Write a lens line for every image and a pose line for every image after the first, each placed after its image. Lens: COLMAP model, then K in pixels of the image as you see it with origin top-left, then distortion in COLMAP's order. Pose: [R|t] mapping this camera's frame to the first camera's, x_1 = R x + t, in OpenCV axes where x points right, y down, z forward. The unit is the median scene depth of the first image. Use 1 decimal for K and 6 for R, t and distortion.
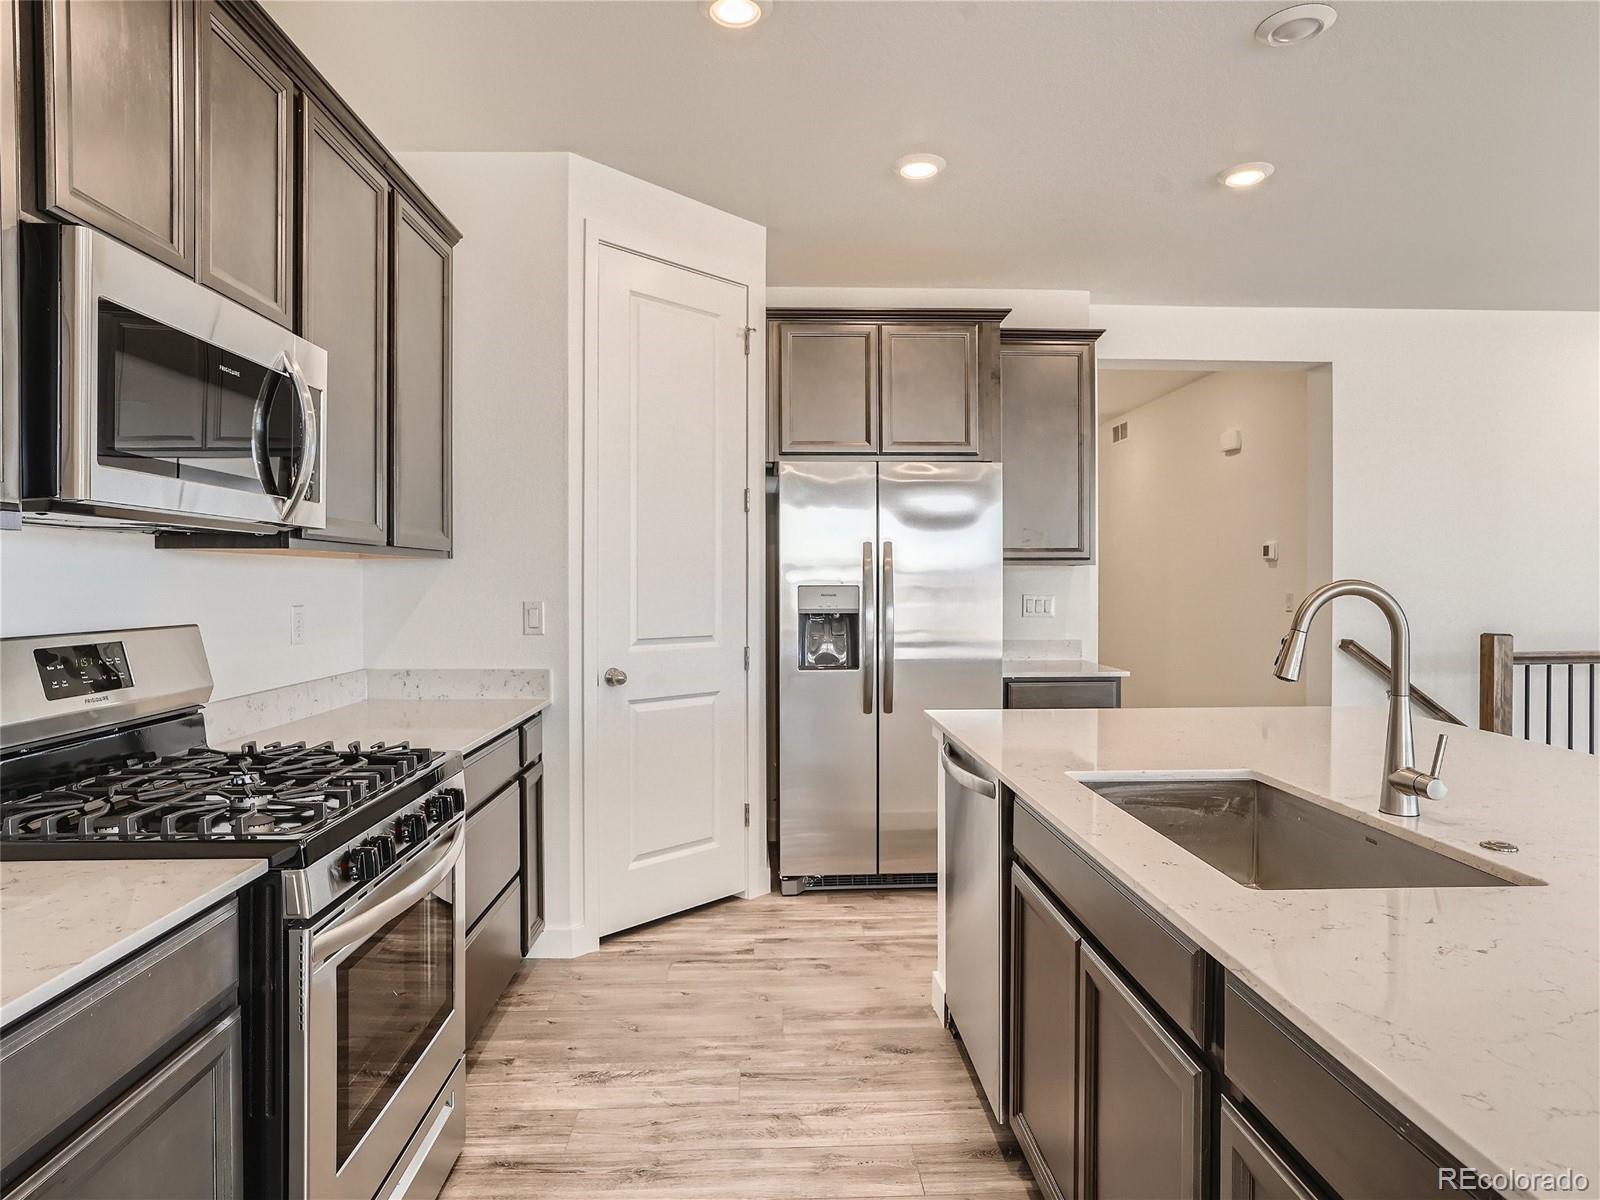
lens RADIAL K [[948.9, 0, 798.8], [0, 948.9, 585.4], [0, 0, 1]] dist [-0.002237, -0.000194]
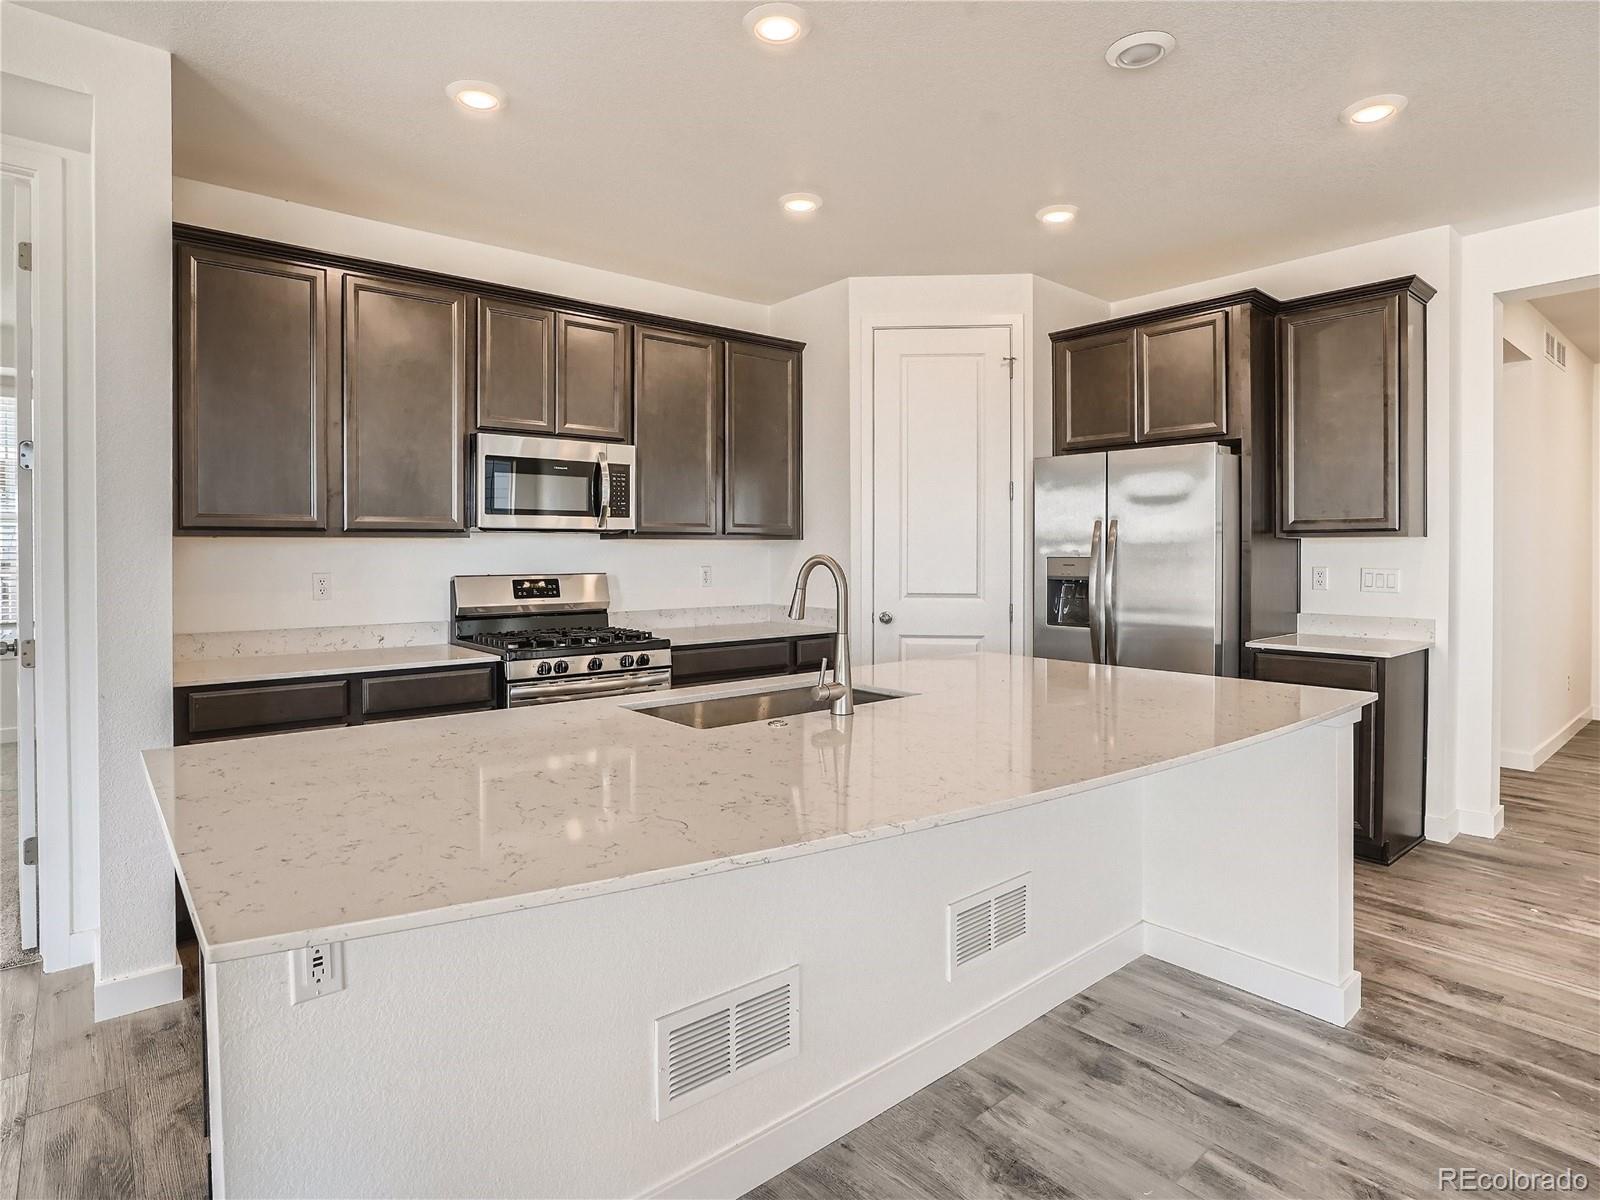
lens RADIAL K [[875.8, 0, 805.7], [0, 875.8, 556.7], [0, 0, 1]] dist [-0.034810, 0.016109]
pose [[0.626249, 0.004734, -0.779609, 0.772449], [-0.003029, 0.999989, 0.003638, -0.003589], [0.779617, 0.000083, 0.626257, 0.043713]]
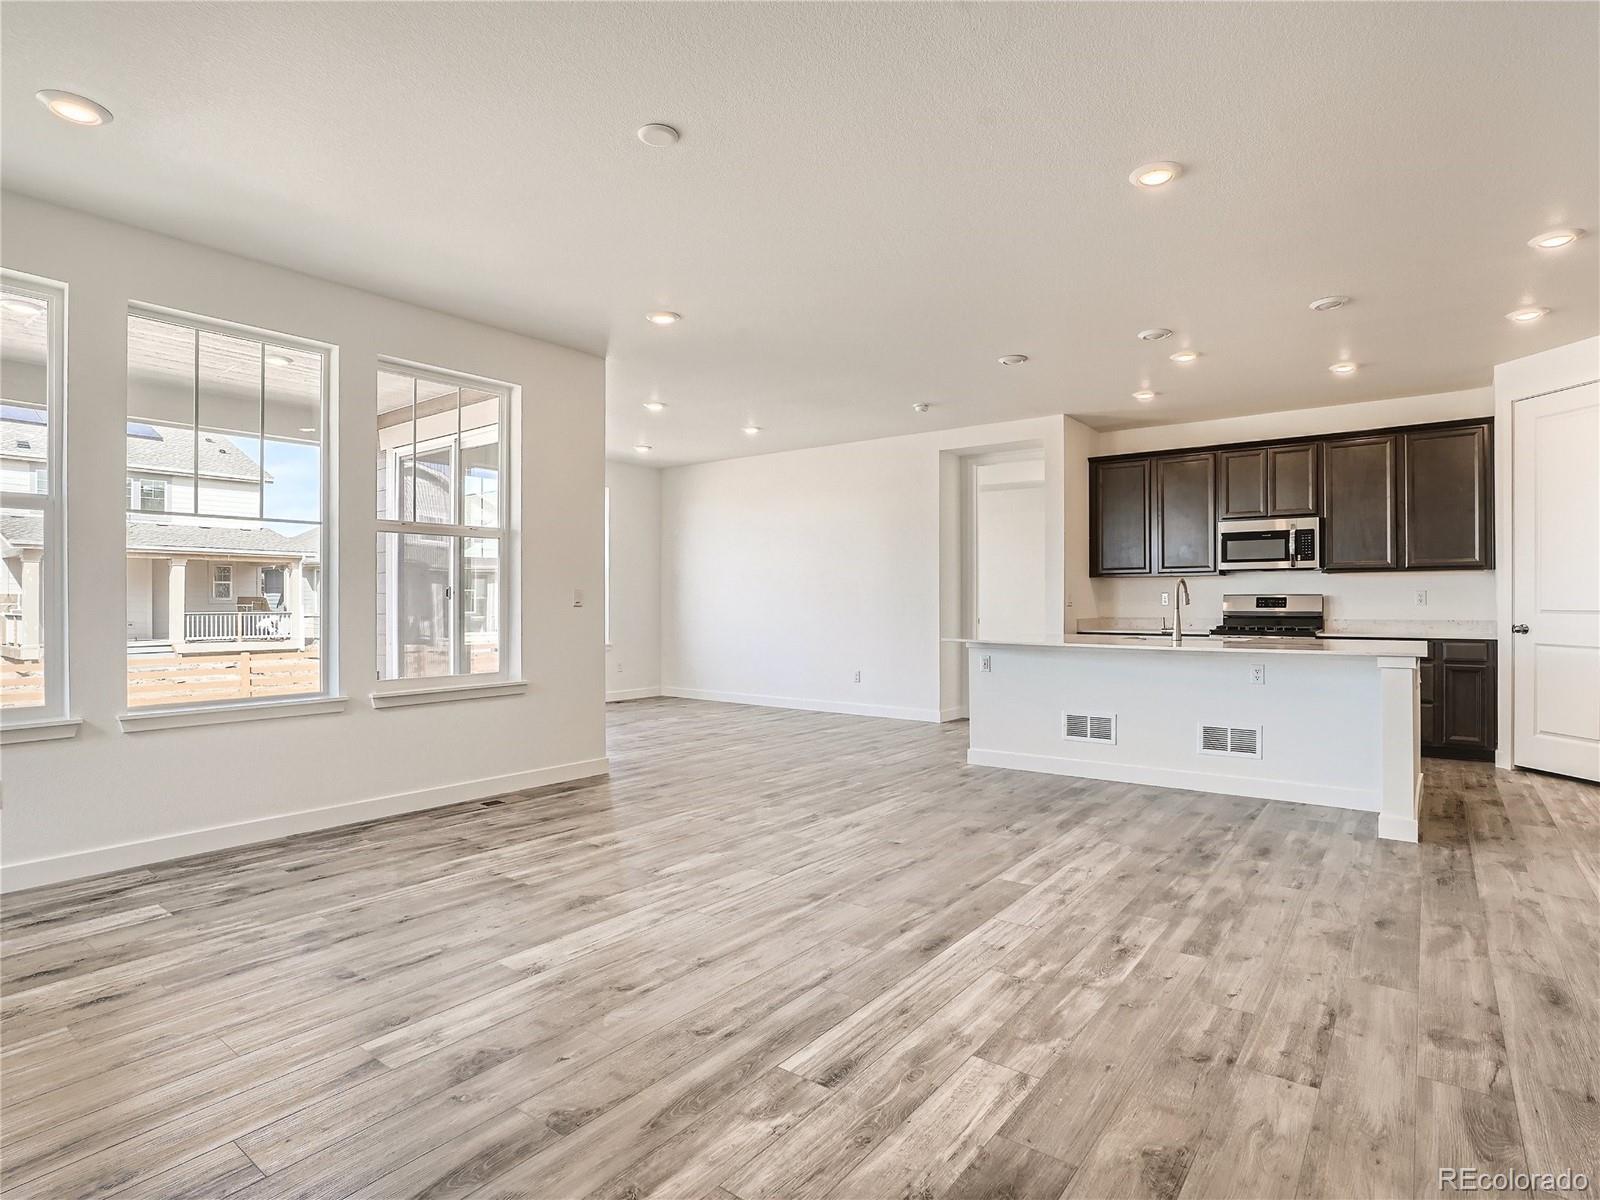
lens RADIAL K [[853.9, 0, 803.1], [0, 853.9, 588.8], [0, 0, 1]] dist [-0.061331, 0.028721]
pose [[-0.636879, -0.010923, -0.770886, 1.904448], [-0.001913, 0.999919, -0.012588, 0.039304], [0.770961, -0.006542, -0.636849, 0.917035]]
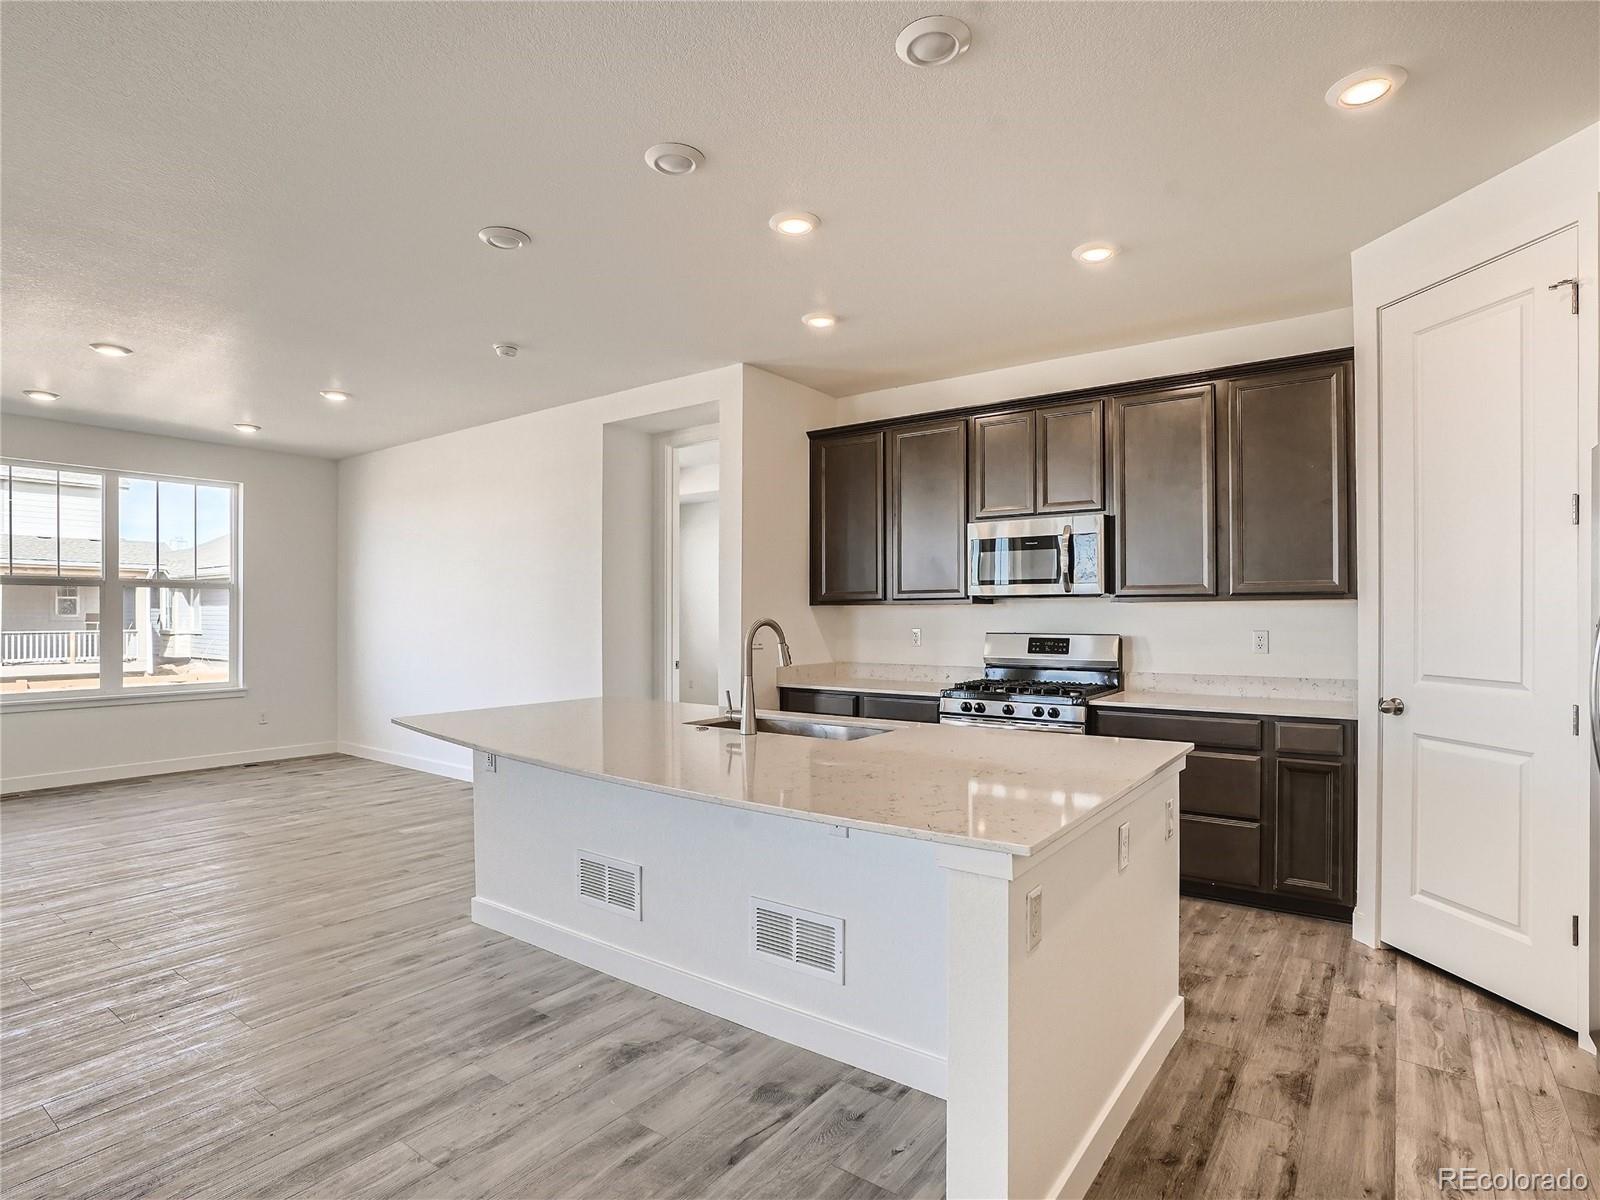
lens RADIAL K [[851.2, 0, 796.3], [0, 851.2, 602.0], [0, 0, 1]] dist [-0.067071, 0.029519]
pose [[-0.627909, -0.010541, -0.778215, 0.919985], [-0.002621, 0.999931, -0.011429, -0.007787], [0.778282, -0.005137, -0.627893, 1.027617]]
